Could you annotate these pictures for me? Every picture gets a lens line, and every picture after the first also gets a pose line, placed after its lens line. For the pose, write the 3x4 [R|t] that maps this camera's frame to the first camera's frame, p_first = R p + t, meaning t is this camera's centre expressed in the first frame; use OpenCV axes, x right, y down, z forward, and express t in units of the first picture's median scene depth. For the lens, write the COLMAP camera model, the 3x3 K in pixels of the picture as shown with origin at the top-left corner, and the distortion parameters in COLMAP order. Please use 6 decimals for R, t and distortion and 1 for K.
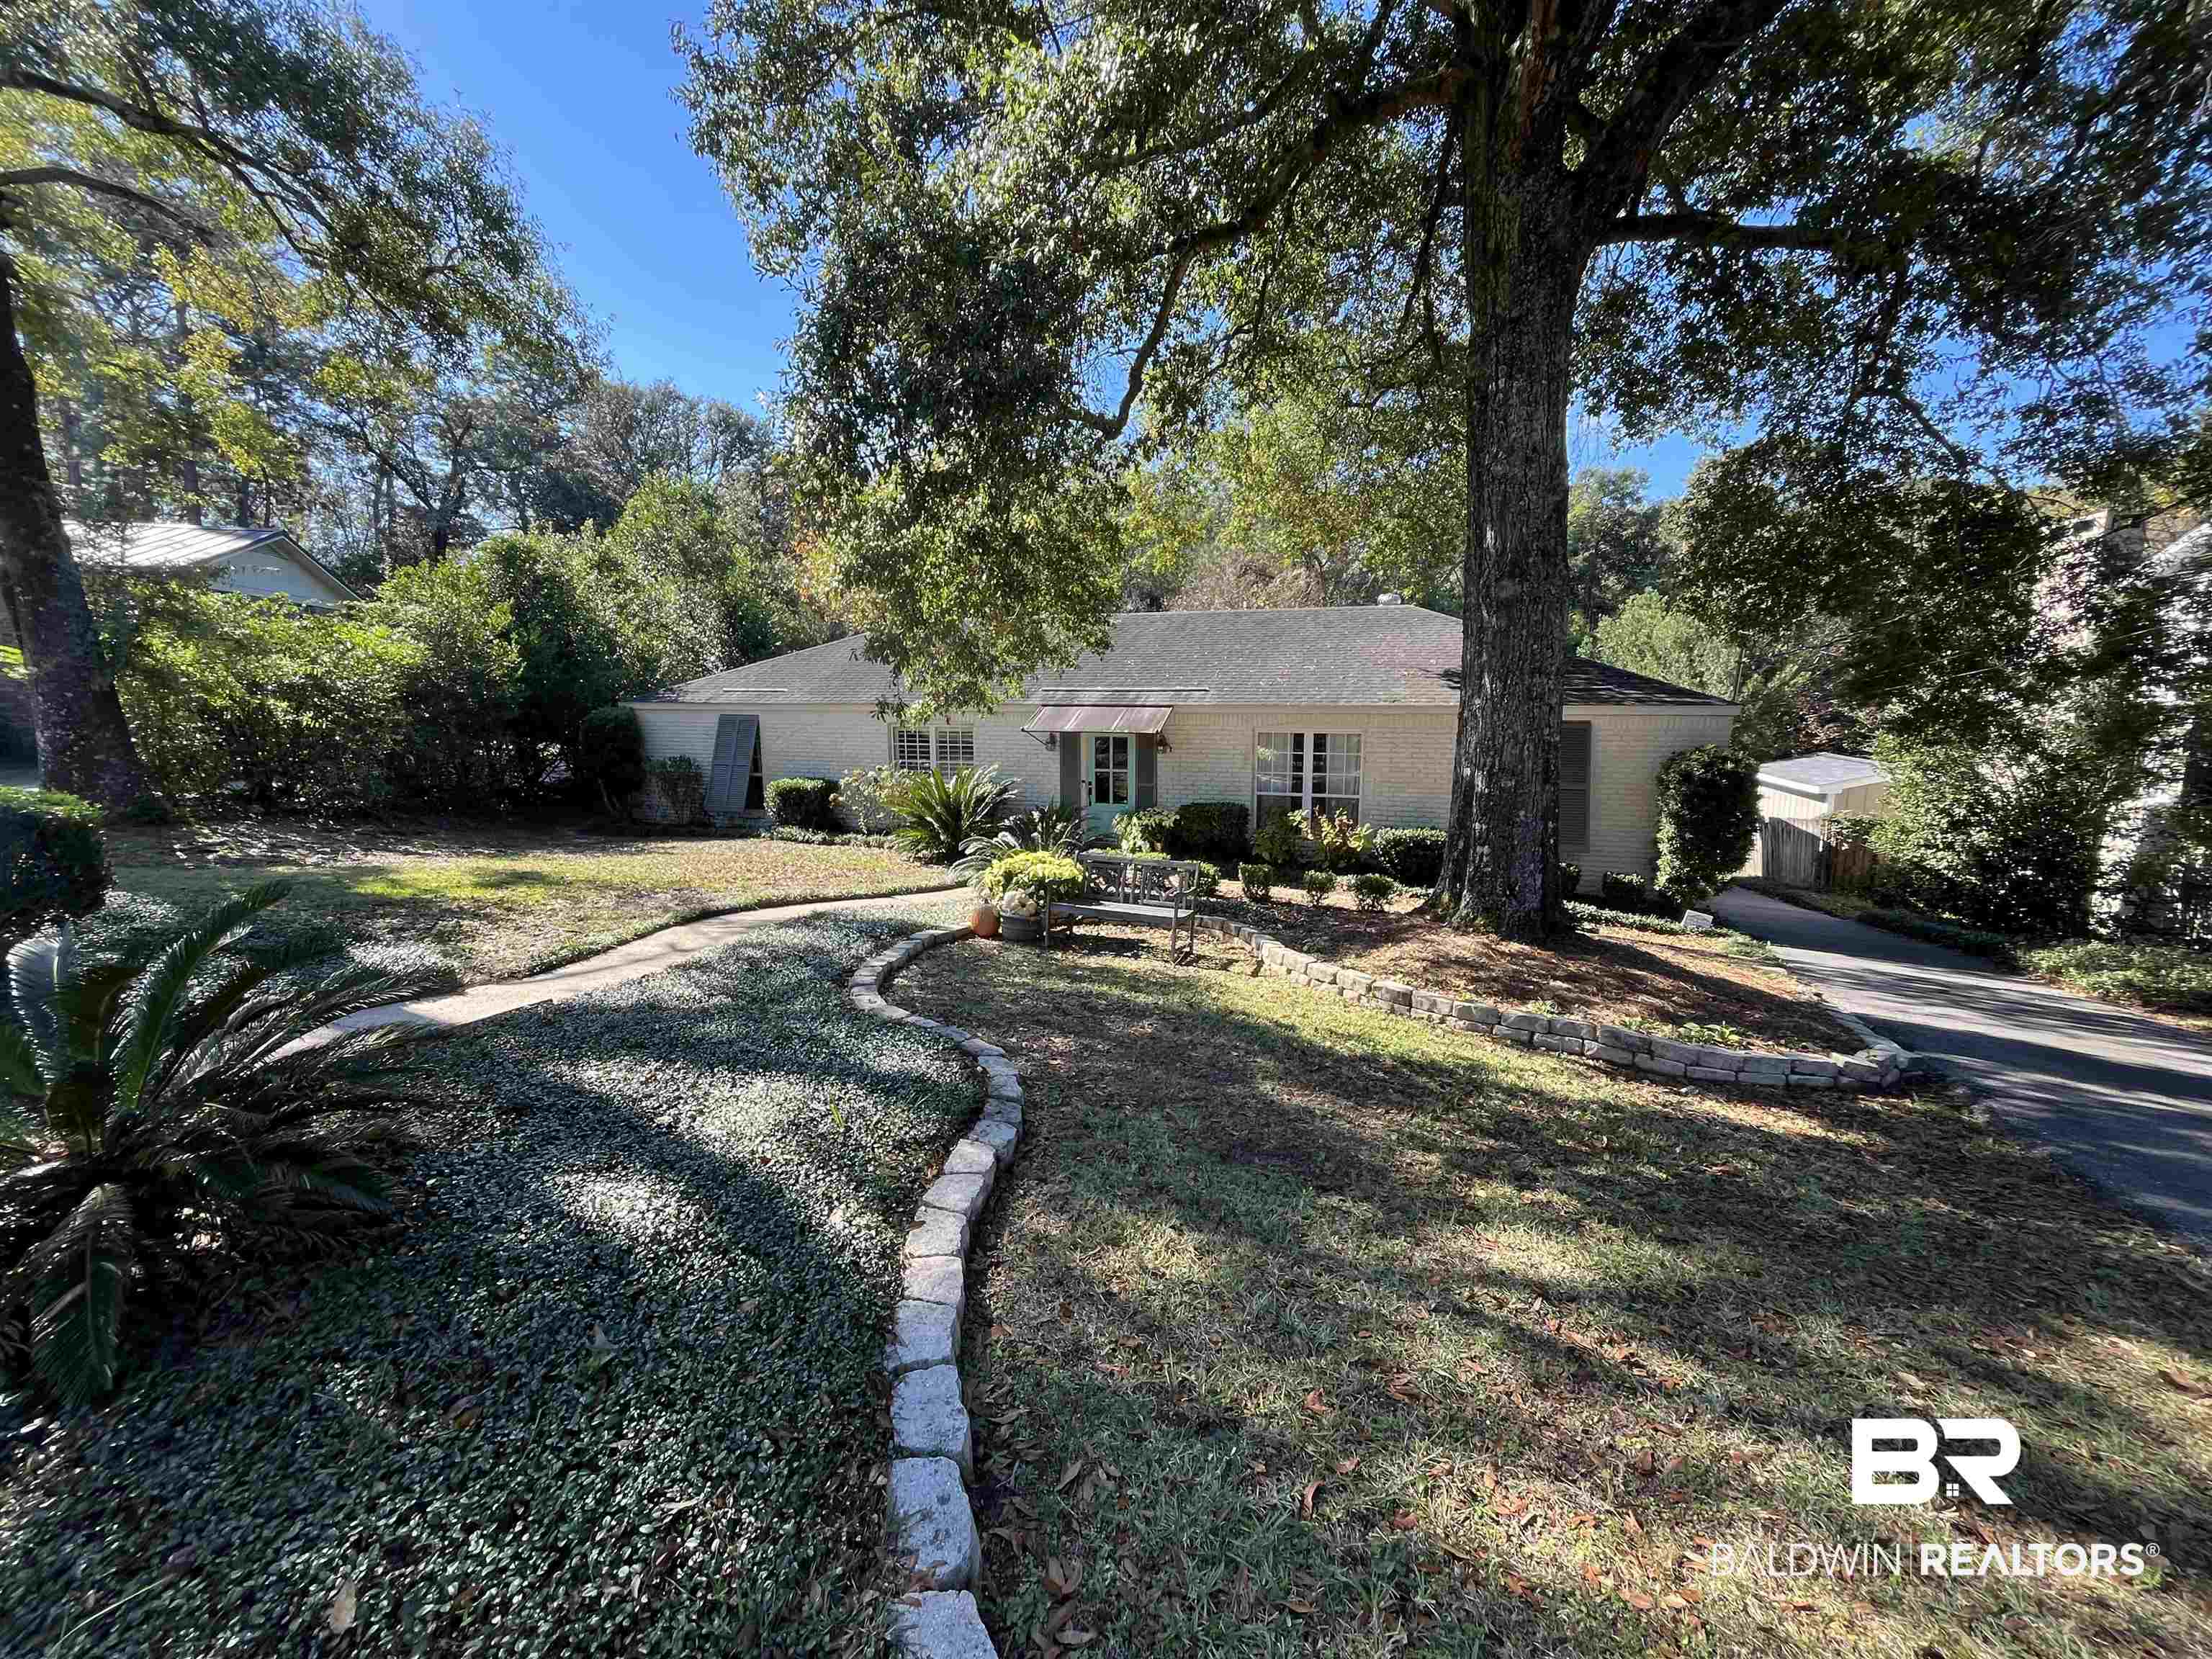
lens RADIAL K [[891.6, 0, 1094.7], [0, 891.6, 828.2], [0, 0, 1]] dist [-0.004202, 0.000137]
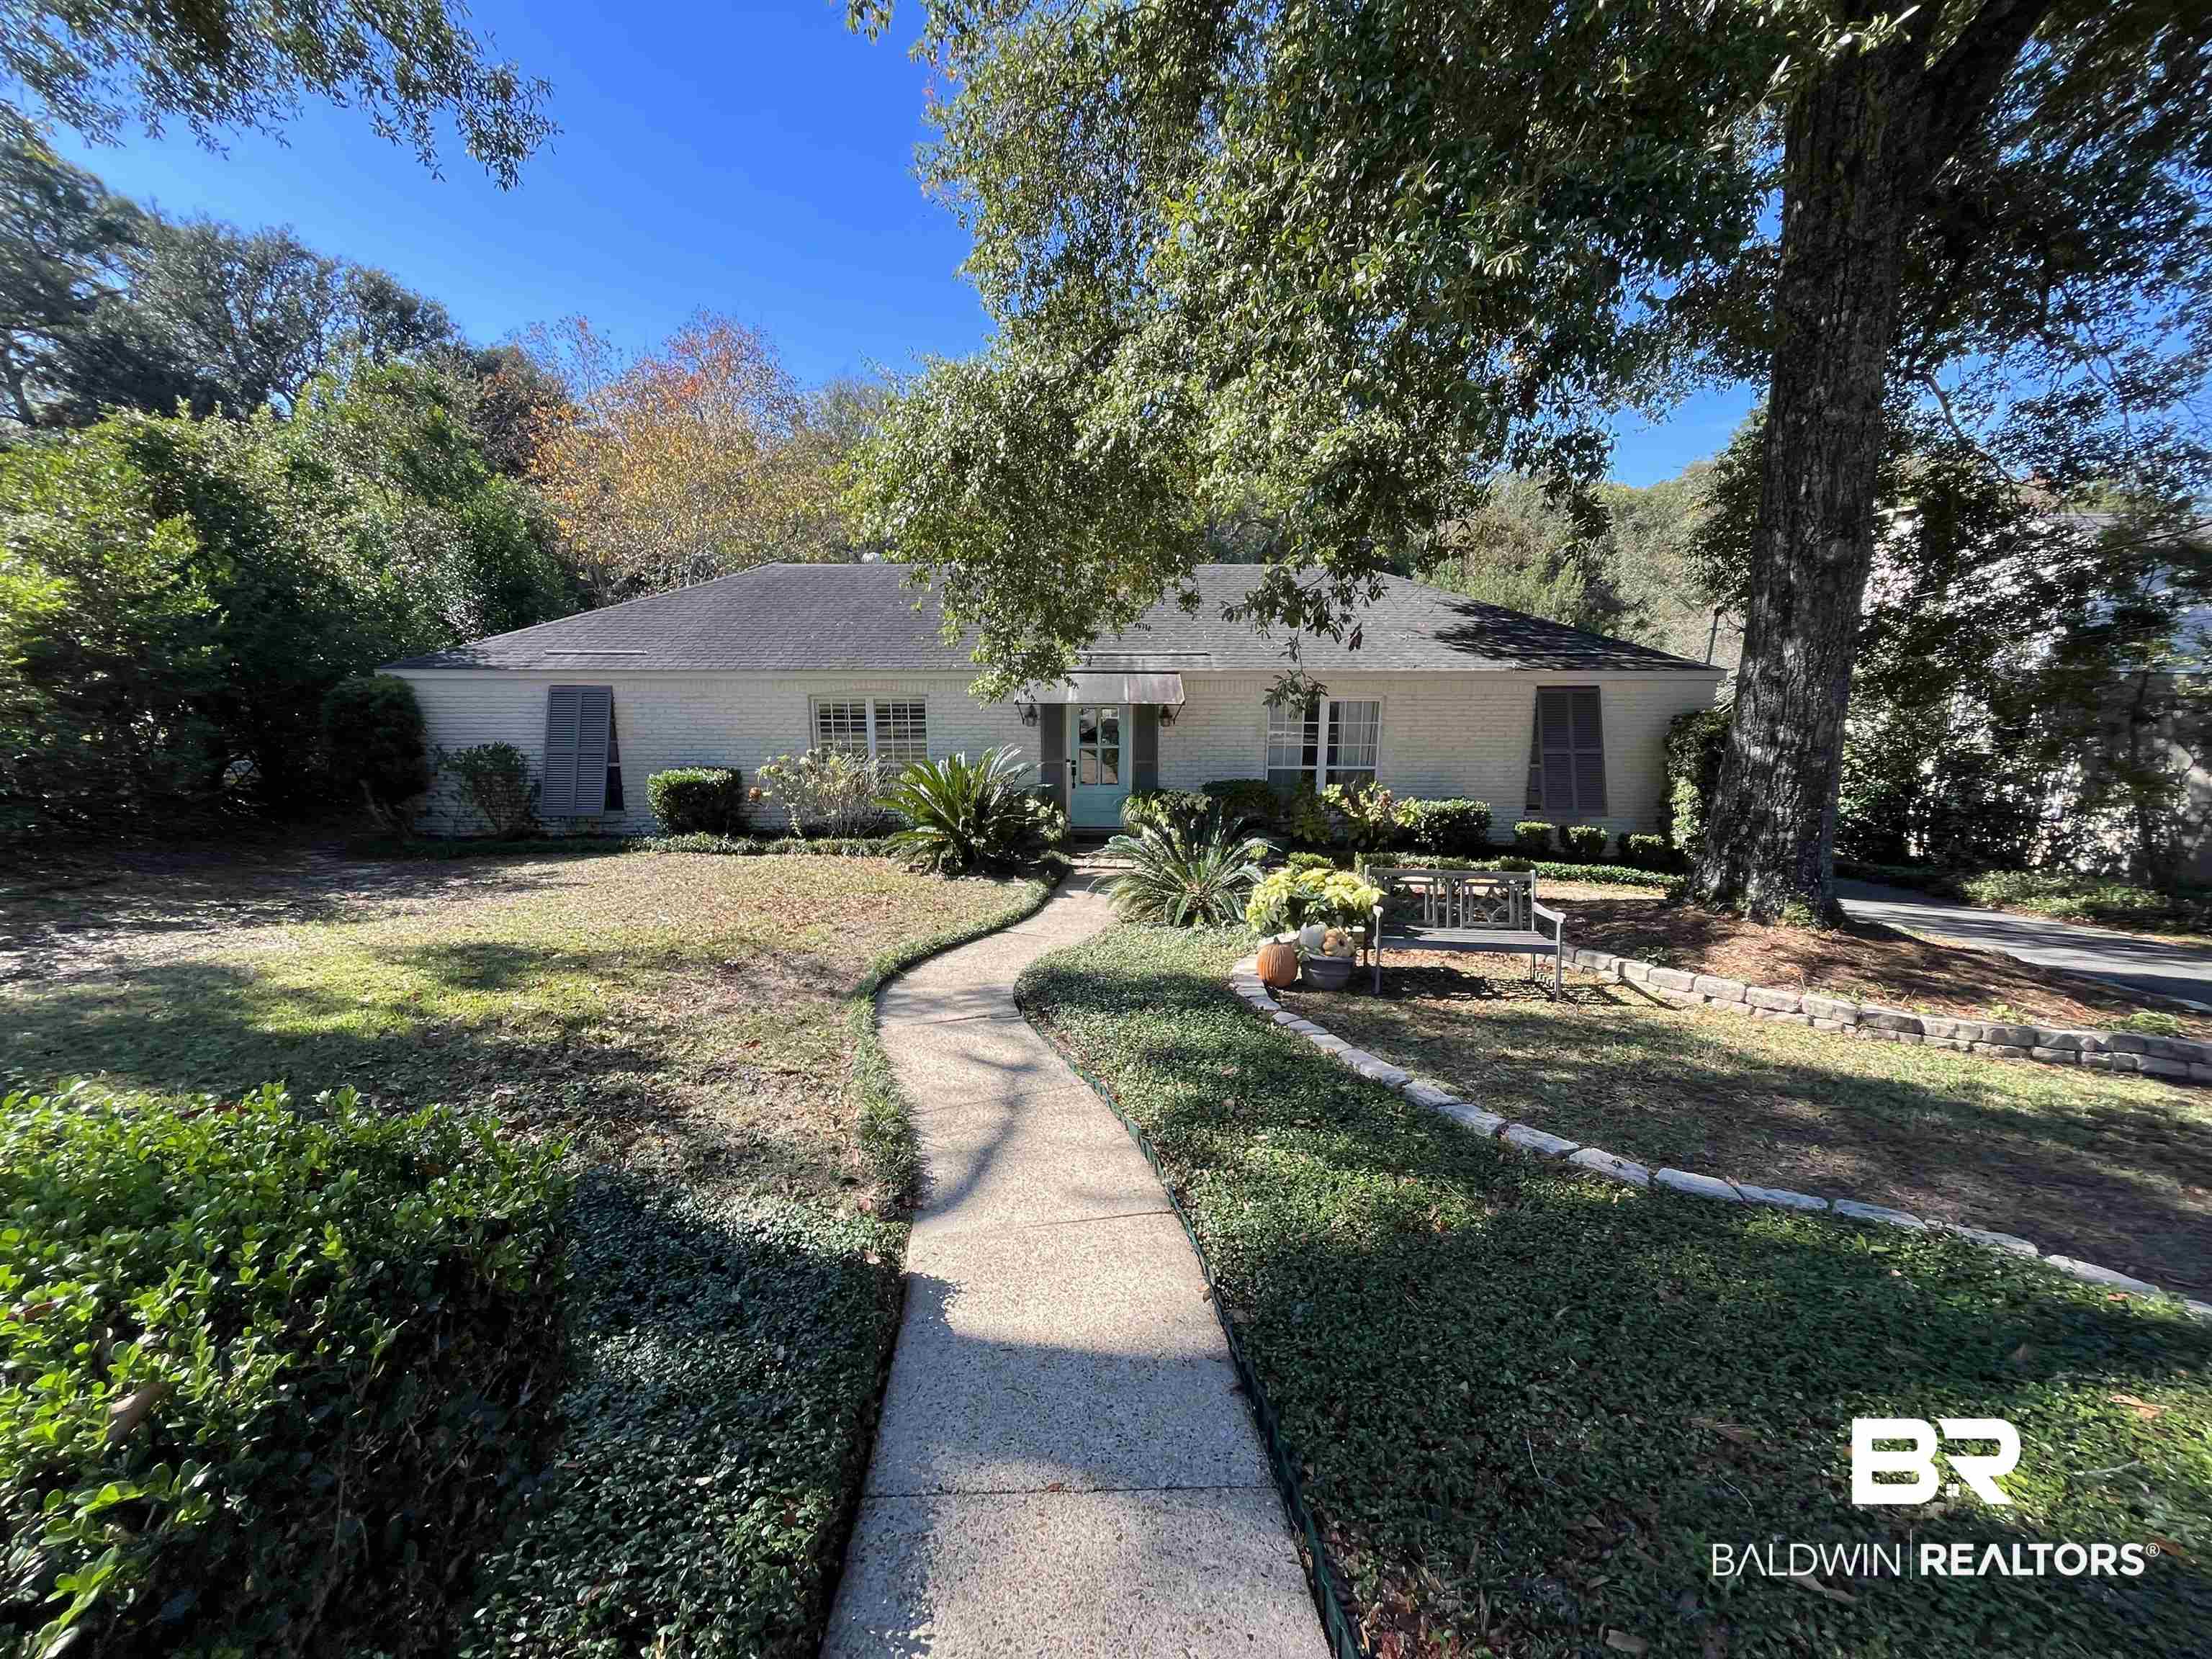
lens RADIAL K [[891.6, 0, 1096.2], [0, 891.6, 830.4], [0, 0, 1]] dist [-0.004202, 0.000137]
pose [[0.948191, -0.061305, 0.311728, -0.391504], [0.045996, 0.997358, 0.056234, -0.048805], [-0.314352, -0.038982, 0.948506, 0.258253]]
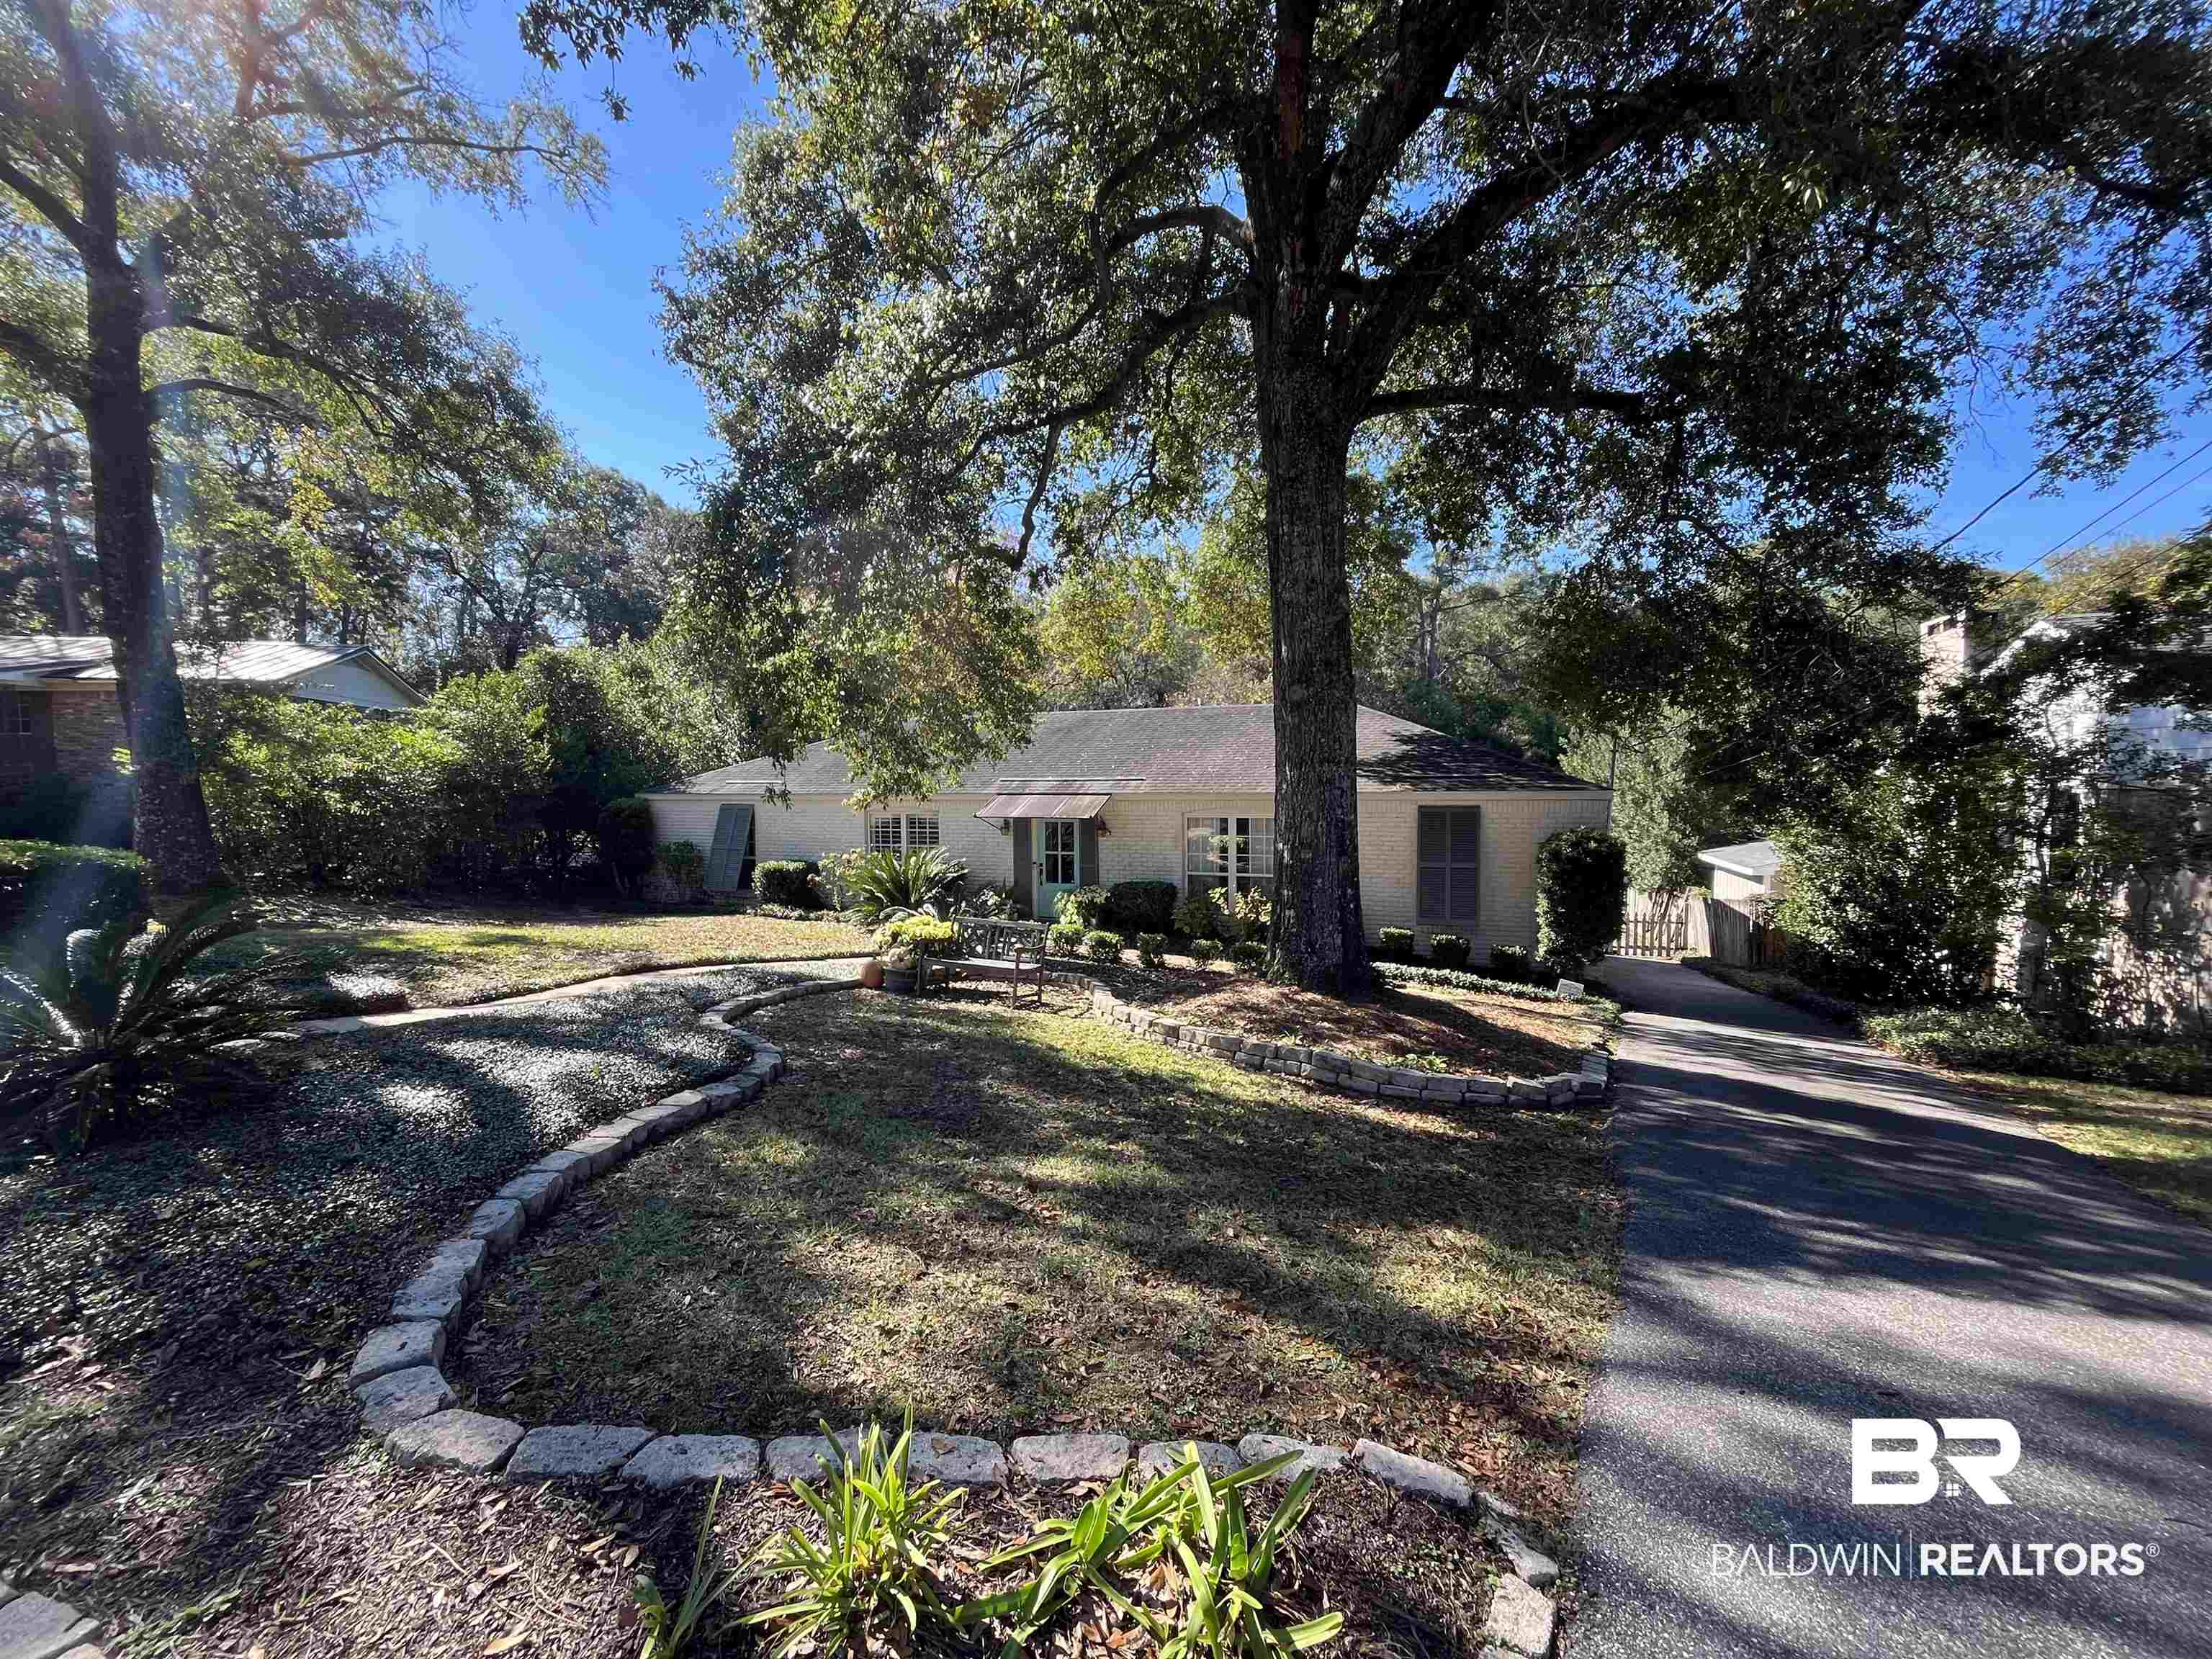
lens RADIAL K [[891.6, 0, 1092.5], [0, 891.6, 827.2], [0, 0, 1]] dist [-0.004202, 0.000137]
pose [[0.998408, -0.002561, -0.056344, 0.180974], [-0.003265, 0.994670, -0.103058, 0.024787], [0.056308, 0.103078, 0.993078, -0.129818]]
